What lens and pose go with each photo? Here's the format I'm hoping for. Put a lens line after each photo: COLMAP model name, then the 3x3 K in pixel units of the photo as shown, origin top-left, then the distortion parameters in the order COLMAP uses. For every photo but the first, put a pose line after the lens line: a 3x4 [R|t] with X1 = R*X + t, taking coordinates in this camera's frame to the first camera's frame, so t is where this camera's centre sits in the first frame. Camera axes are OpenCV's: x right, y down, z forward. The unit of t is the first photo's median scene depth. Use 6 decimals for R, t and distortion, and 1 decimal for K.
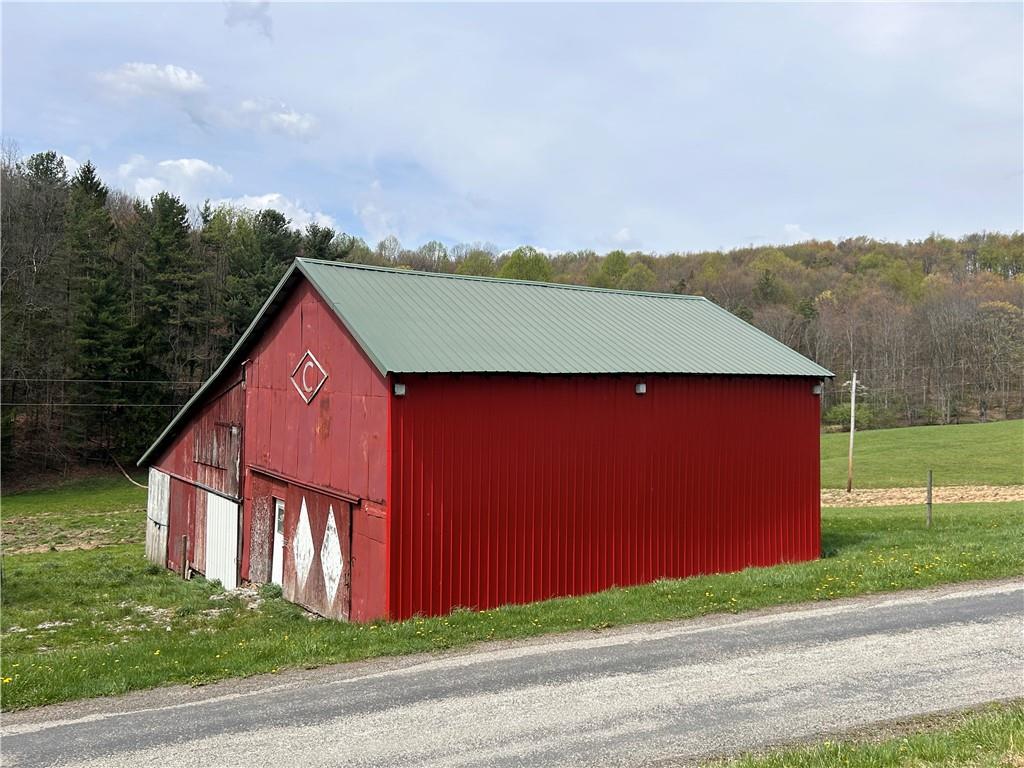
lens RADIAL K [[918.4, 0, 513.0], [0, 918.4, 361.2], [0, 0, 1]] dist [0.006247, 0.004023]
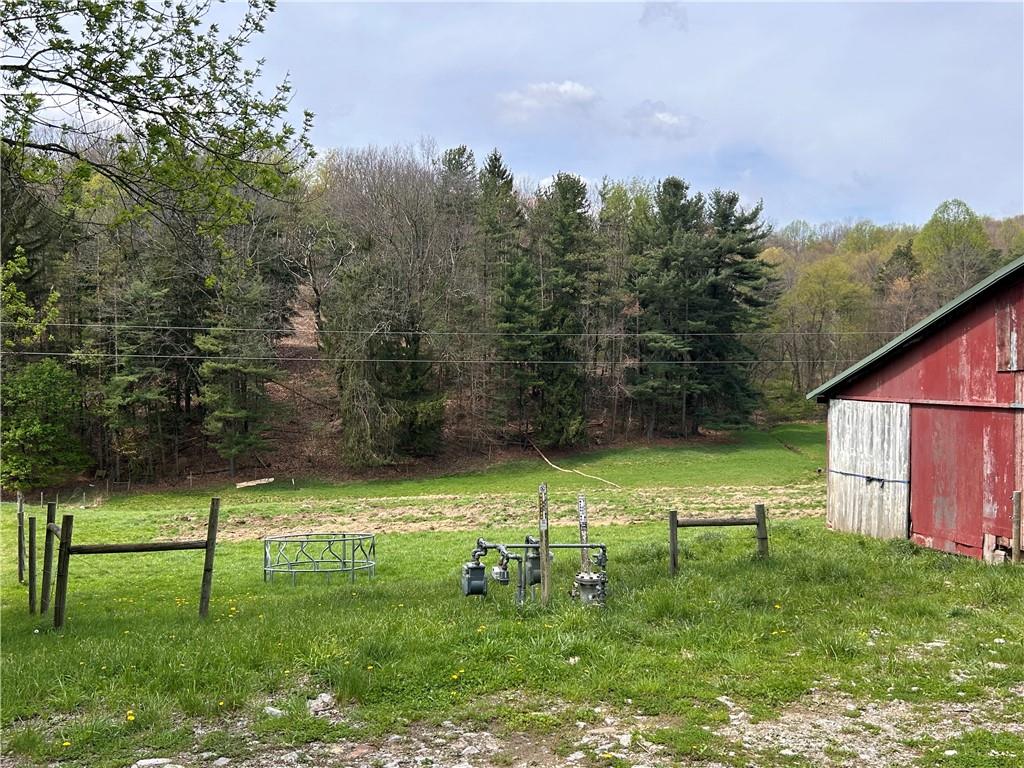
lens RADIAL K [[903.2, 0, 512.0], [0, 903.2, 384.0], [0, 0, 1]] dist [0.006822, -0.005752]
pose [[0.933894, -0.023532, -0.356774, -0.102567], [0.032742, 0.999268, 0.019796, 0.022103], [0.356047, -0.030169, 0.933981, 0.075505]]
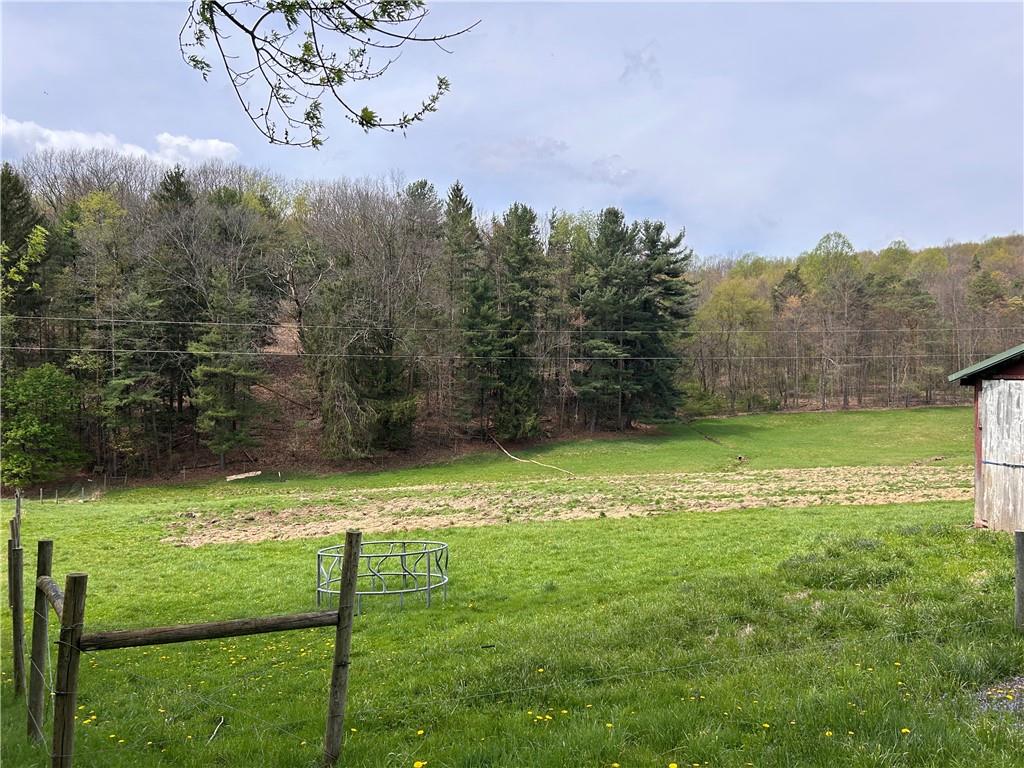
lens RADIAL K [[738.8, 0, 512.0], [0, 738.8, 384.0], [0, 0, 1]] dist [-0.002822, 0.002995]
pose [[0.961115, -0.030474, -0.274463, -0.157133], [0.036231, 0.999216, 0.015931, 0.026899], [0.273762, -0.025256, 0.961466, 0.125284]]
